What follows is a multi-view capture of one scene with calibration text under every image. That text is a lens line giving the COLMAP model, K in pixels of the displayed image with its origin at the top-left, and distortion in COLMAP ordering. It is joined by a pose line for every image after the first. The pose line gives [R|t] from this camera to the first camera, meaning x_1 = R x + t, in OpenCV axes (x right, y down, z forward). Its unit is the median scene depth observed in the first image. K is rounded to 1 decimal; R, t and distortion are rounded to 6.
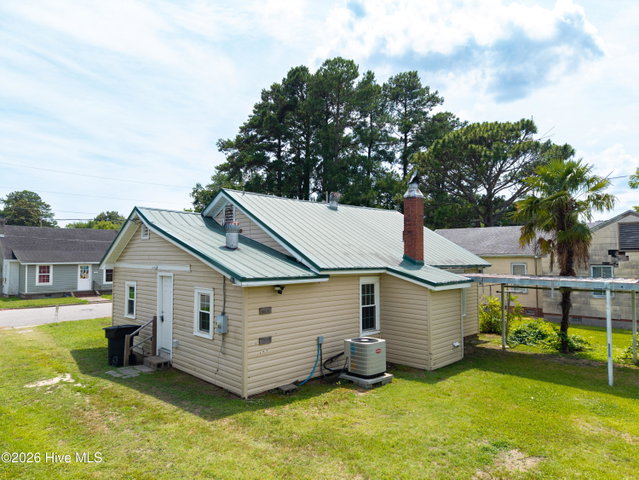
lens RADIAL K [[421.6, 0, 337.4], [0, 421.6, 240.3], [0, 0, 1]] dist [0.008897, 0.000745]
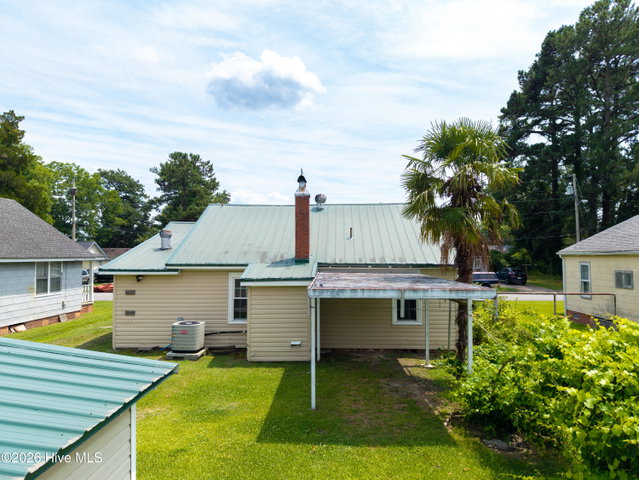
lens RADIAL K [[426.4, 0, 319.5], [0, 426.4, 240.0], [0, 0, 1]] dist [0.046413, -0.050323]
pose [[0.682709, -0.032292, -0.729976, 1.102377], [0.032262, 0.999381, -0.014037, 0.022963], [0.729978, -0.013968, 0.683328, 0.381676]]
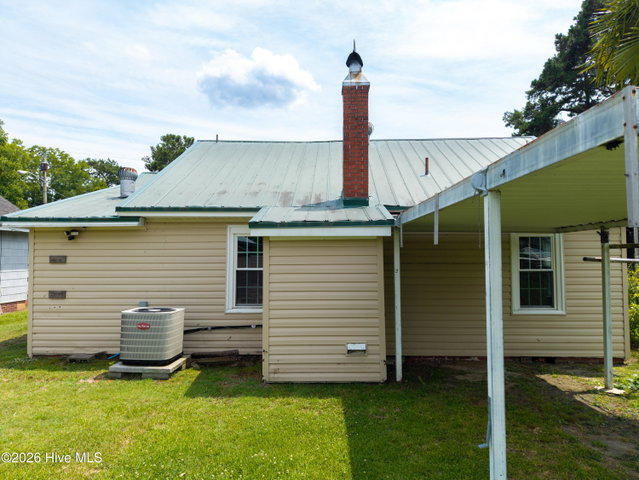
lens RADIAL K [[436.2, 0, 319.5], [0, 436.2, 240.0], [0, 0, 1]] dist [0.007886, 0.001009]
pose [[0.683736, -0.031522, -0.729048, 0.670114], [0.033446, 0.999370, -0.011843, 0.126834], [0.728963, -0.016286, 0.684360, 0.637523]]
